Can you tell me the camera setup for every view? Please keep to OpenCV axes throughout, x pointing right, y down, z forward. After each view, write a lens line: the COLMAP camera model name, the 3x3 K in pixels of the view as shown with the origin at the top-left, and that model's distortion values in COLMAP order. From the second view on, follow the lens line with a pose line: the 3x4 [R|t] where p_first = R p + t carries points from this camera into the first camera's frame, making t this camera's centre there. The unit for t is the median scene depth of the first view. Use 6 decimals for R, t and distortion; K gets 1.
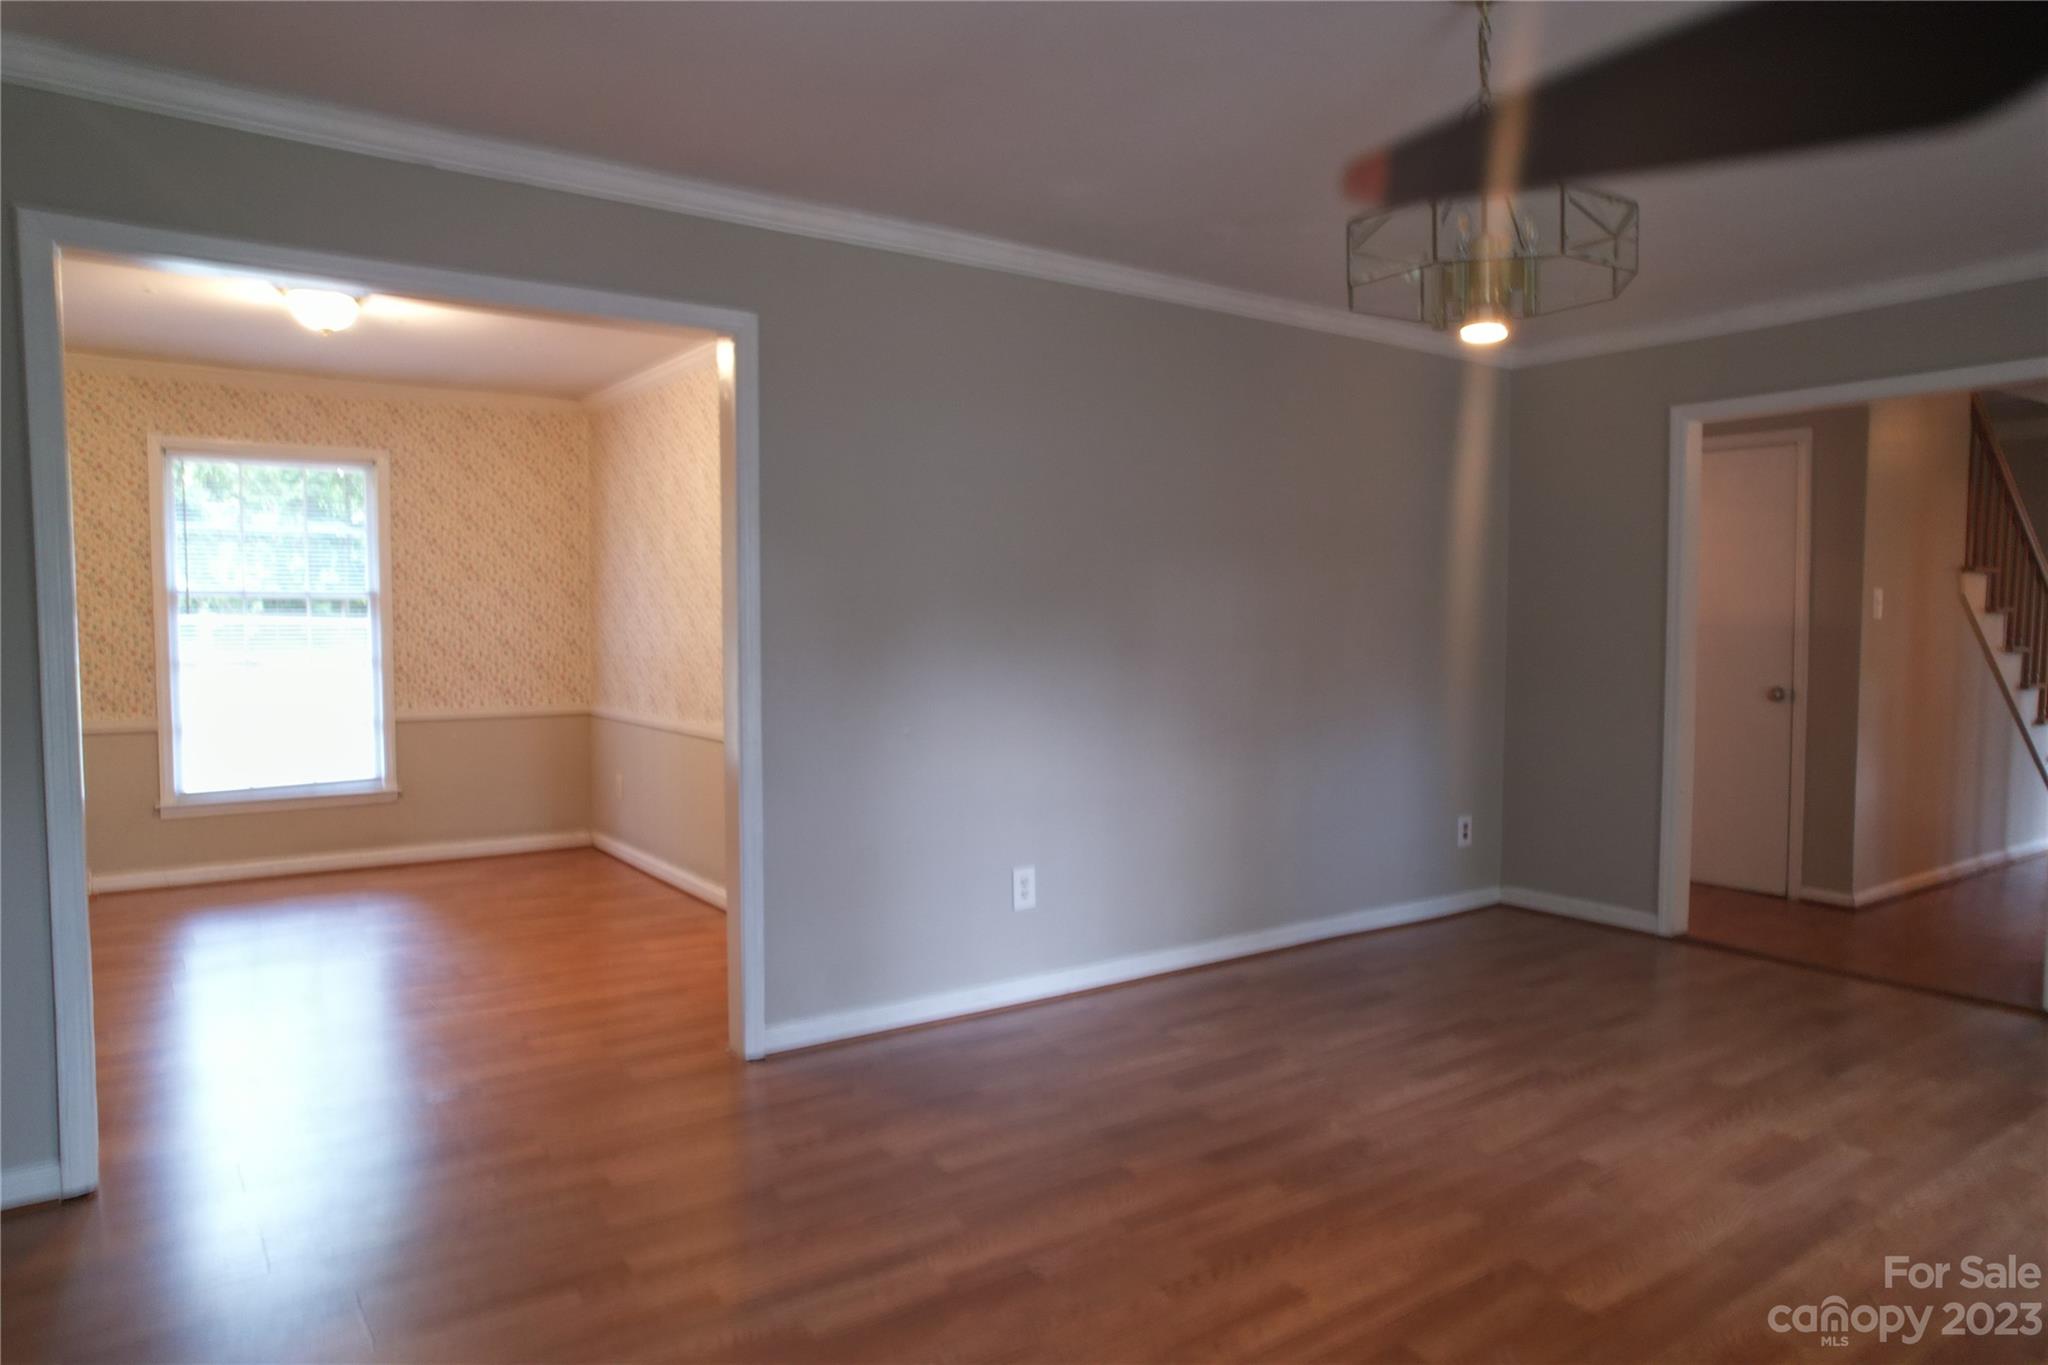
lens RADIAL K [[1304.2, 0, 1026.3], [0, 1304.2, 704.2], [0, 0, 1]] dist [-0.076929, 0.070969]
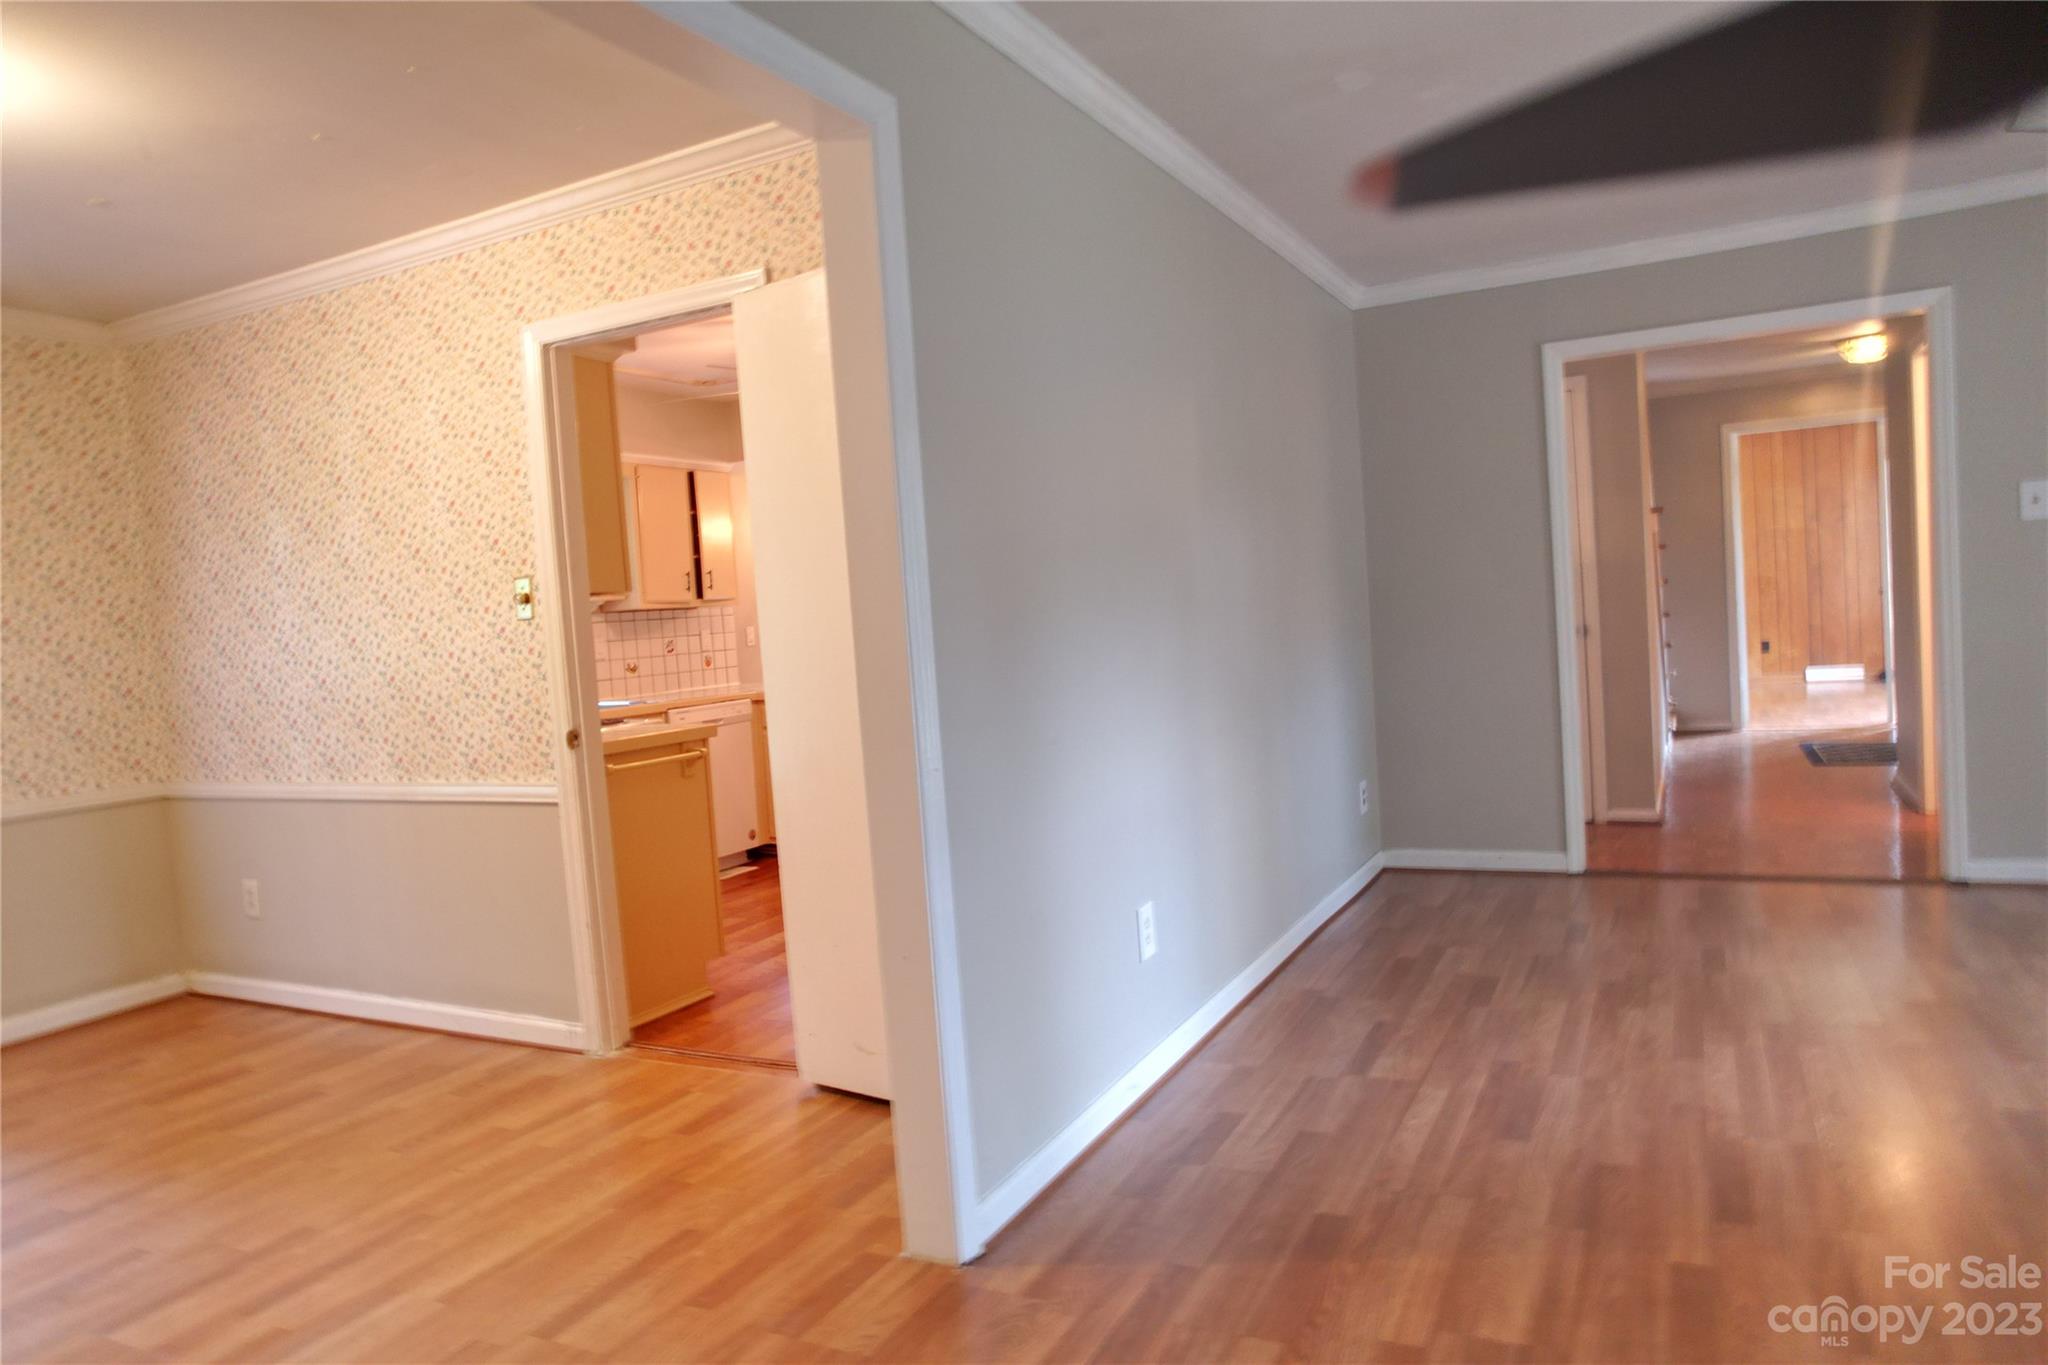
lens RADIAL K [[1304.2, 0, 1026.3], [0, 1304.2, 704.2], [0, 0, 1]] dist [-0.076929, 0.070969]
pose [[0.888679, -0.094406, 0.448705, -0.484888], [0.100374, 0.994894, 0.010528, -0.006141], [-0.447408, 0.035682, 0.893618, 0.435841]]
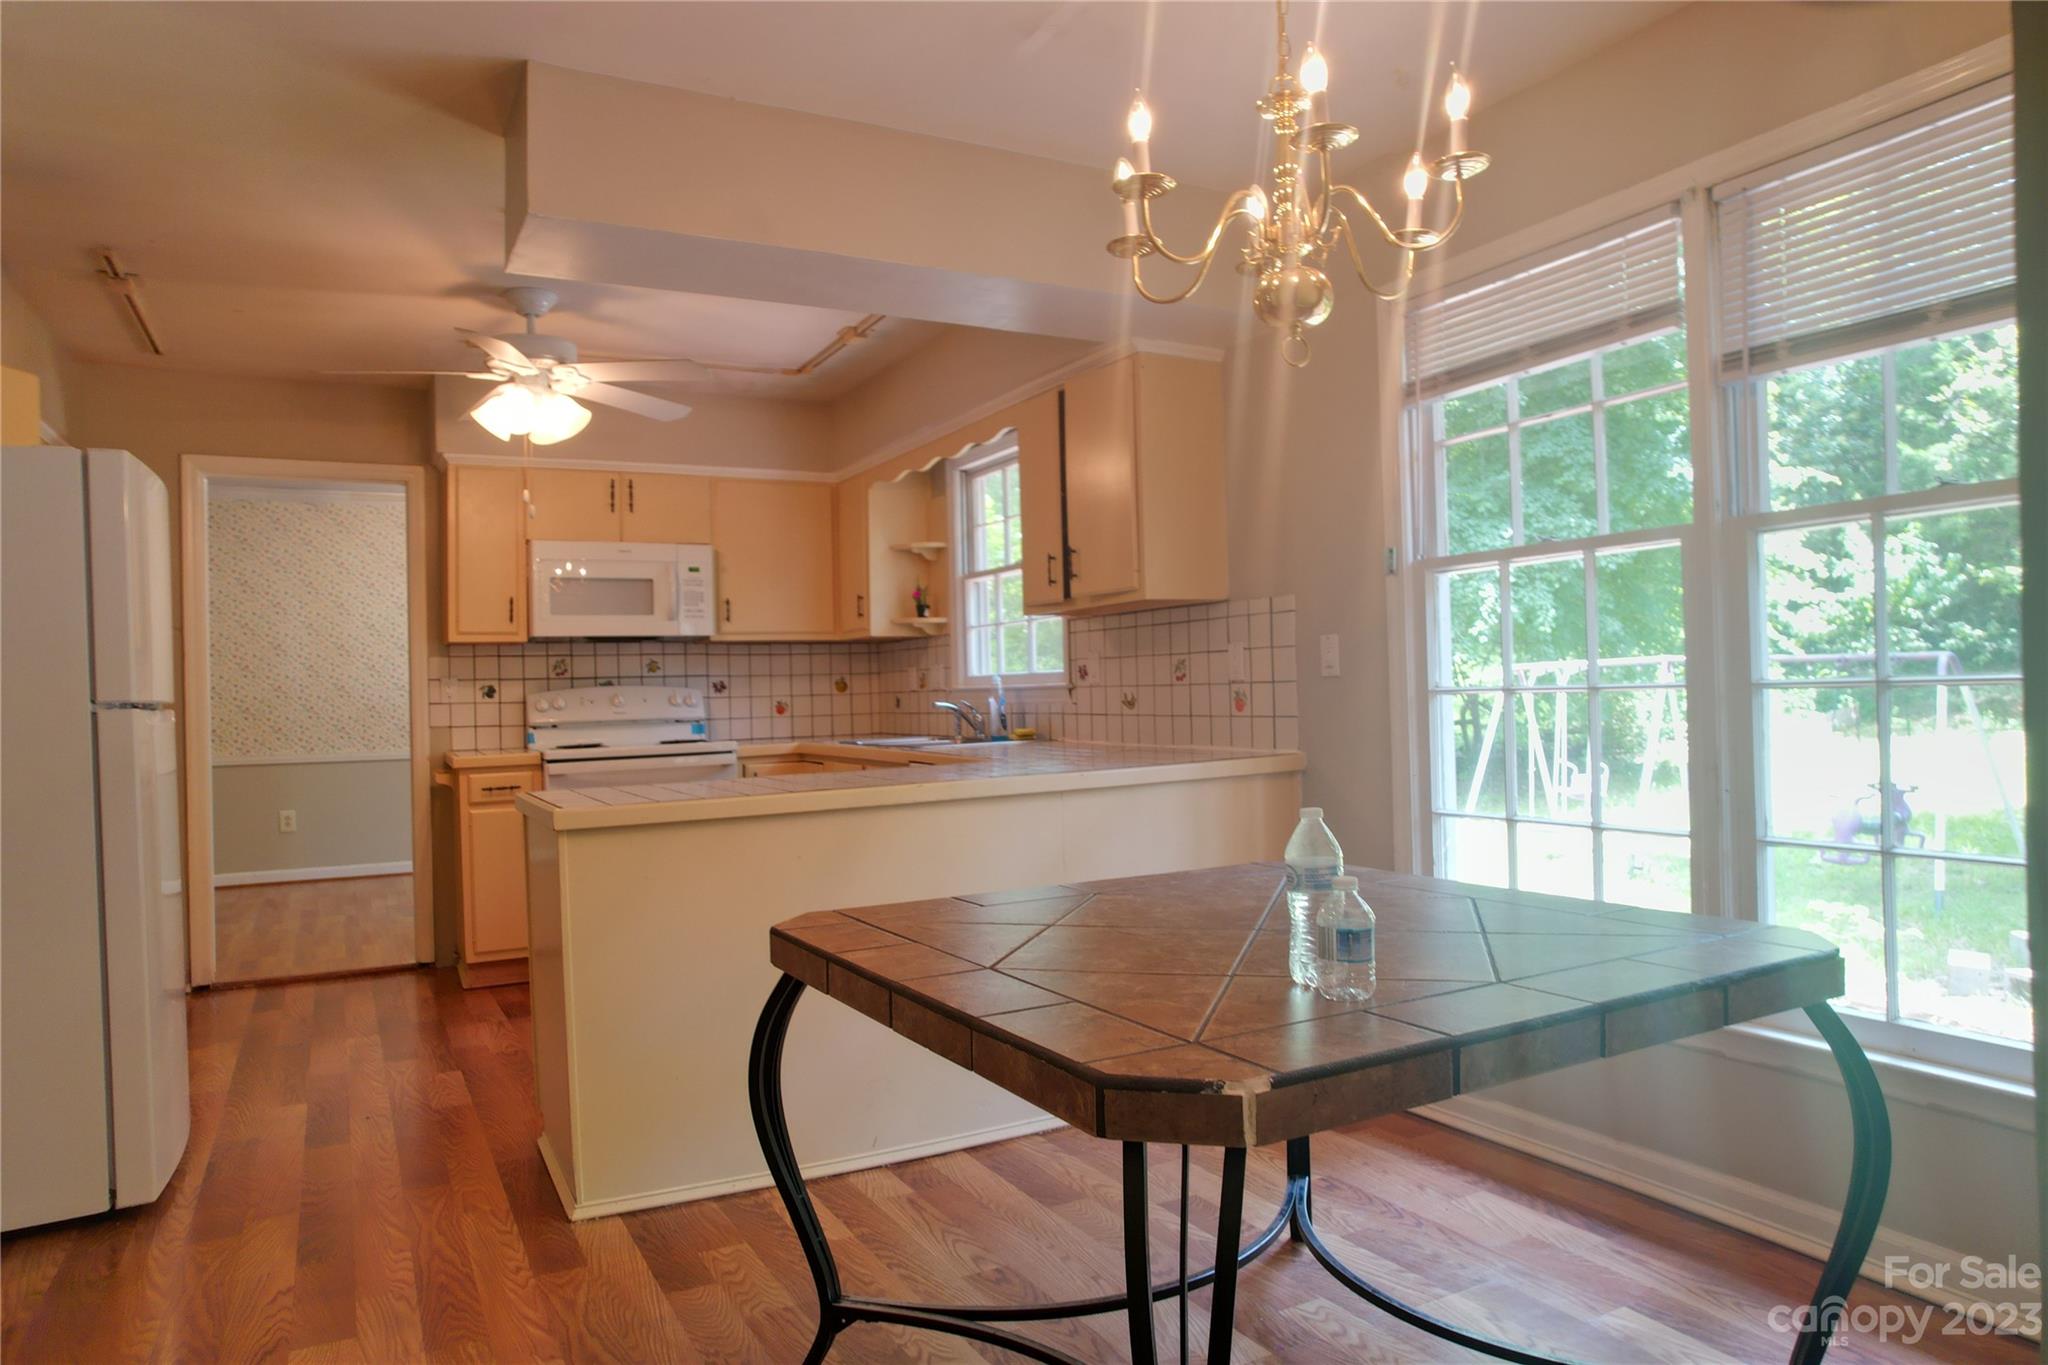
lens RADIAL K [[1304.2, 0, 1026.3], [0, 1304.2, 704.2], [0, 0, 1]] dist [-0.076929, 0.070969]
pose [[-0.131491, 0.022056, -0.991072, 1.222961], [-0.026204, 0.999326, 0.025716, -0.132427], [0.990971, 0.029351, -0.130824, 2.610681]]
